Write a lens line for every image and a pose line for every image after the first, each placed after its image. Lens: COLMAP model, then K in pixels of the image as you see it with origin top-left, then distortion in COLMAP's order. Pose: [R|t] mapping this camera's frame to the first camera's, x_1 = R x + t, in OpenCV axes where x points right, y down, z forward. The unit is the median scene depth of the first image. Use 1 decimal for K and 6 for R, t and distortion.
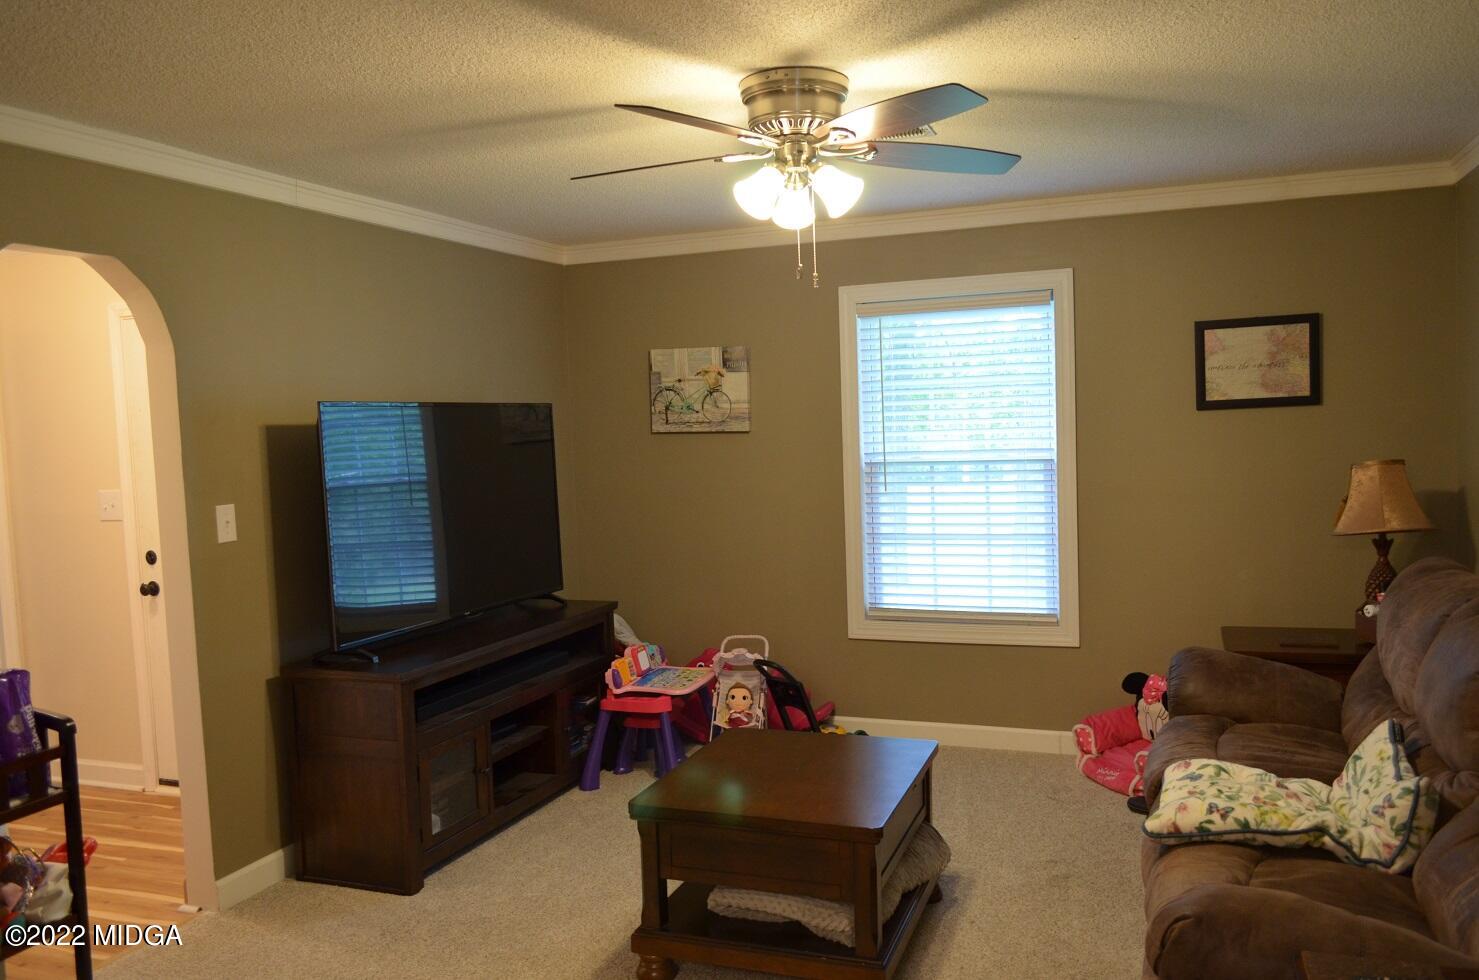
lens RADIAL K [[1157.3, 0, 741.0], [0, 1157.3, 491.5], [0, 0, 1]] dist [-0.010689, 0.002583]
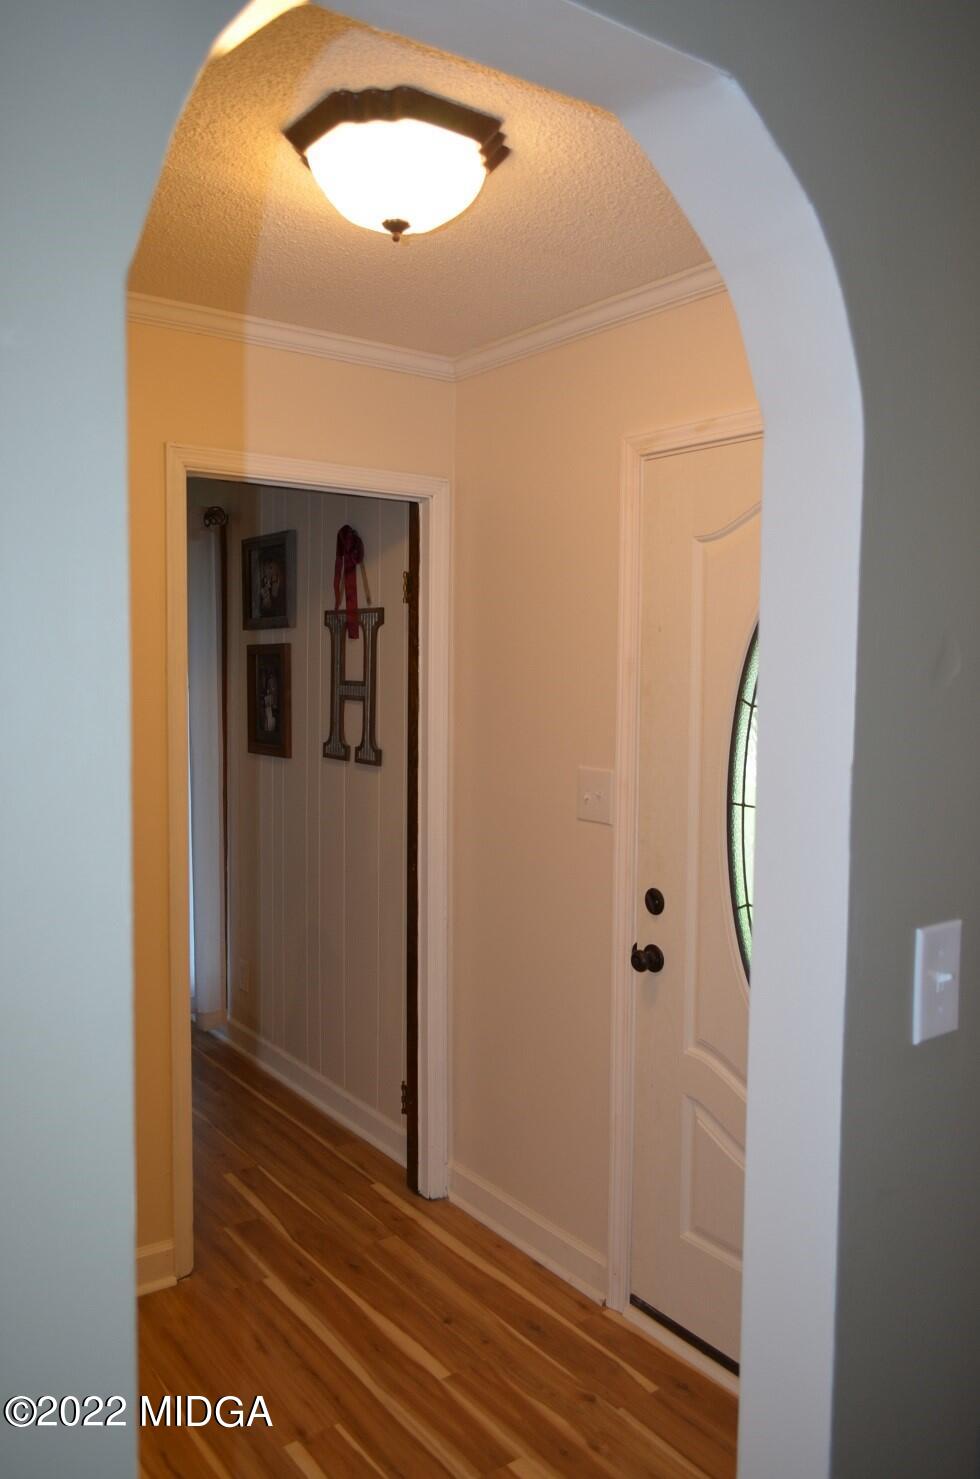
lens RADIAL K [[1157.3, 0, 489.8], [0, 1157.3, 739.9], [0, 0, 1]] dist [-0.010689, 0.002583]
pose [[0.834759, 0.083980, -0.544173, -0.286986], [-0.079770, 0.996319, 0.031390, -0.028722], [0.544806, 0.017206, 0.838385, 0.502468]]
